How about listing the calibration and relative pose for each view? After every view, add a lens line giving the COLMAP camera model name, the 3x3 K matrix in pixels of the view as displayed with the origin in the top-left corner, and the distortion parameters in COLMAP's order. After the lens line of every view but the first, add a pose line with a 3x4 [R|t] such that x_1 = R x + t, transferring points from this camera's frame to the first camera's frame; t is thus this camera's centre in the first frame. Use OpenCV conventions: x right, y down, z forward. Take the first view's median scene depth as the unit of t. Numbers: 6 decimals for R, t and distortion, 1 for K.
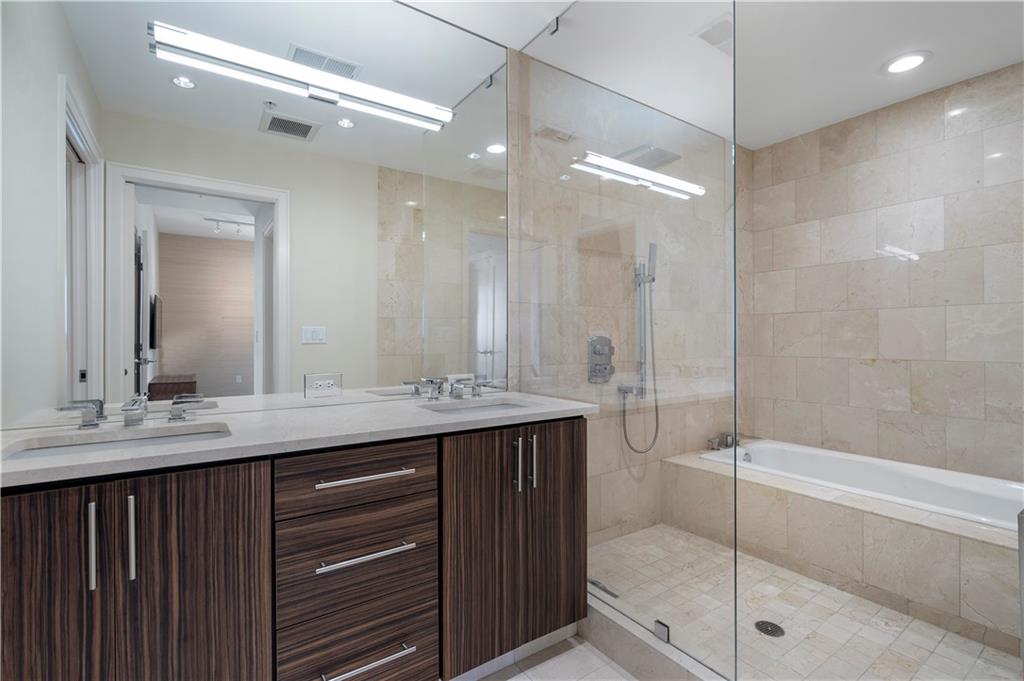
lens RADIAL K [[467.9, 0, 506.3], [0, 467.9, 337.0], [0, 0, 1]] dist [-0.004268, 0.002339]
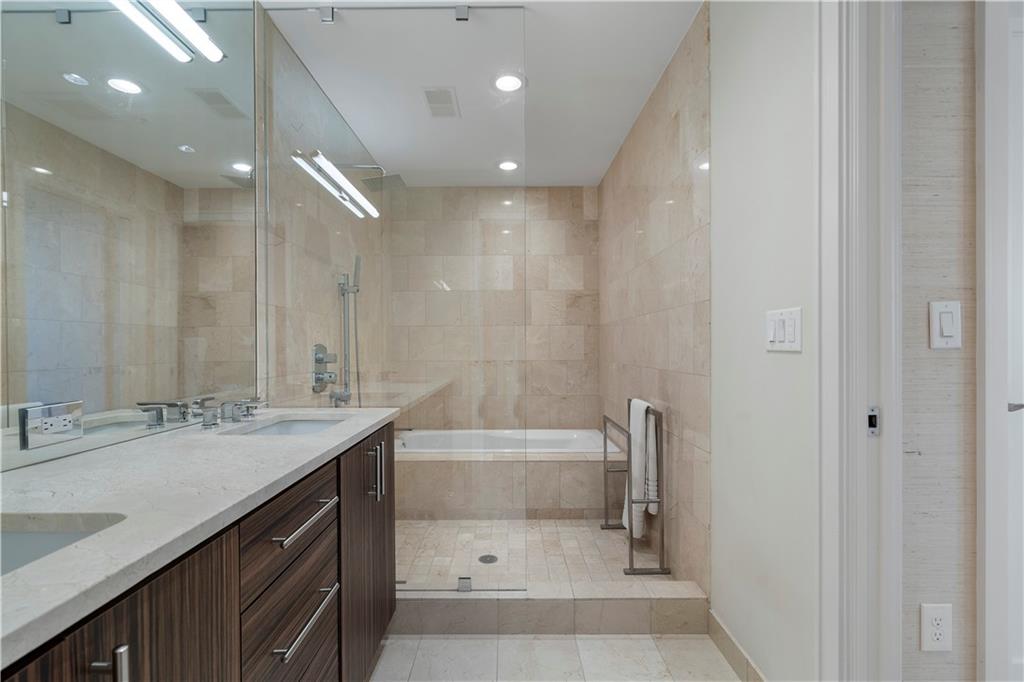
lens RADIAL K [[467.9, 0, 504.3], [0, 467.9, 347.7], [0, 0, 1]] dist [-0.004268, 0.002339]
pose [[0.565183, -0.002381, 0.824962, -0.529087], [-0.000902, 0.999993, 0.003504, 0.003105], [-0.824965, -0.002725, 0.565177, 0.190252]]
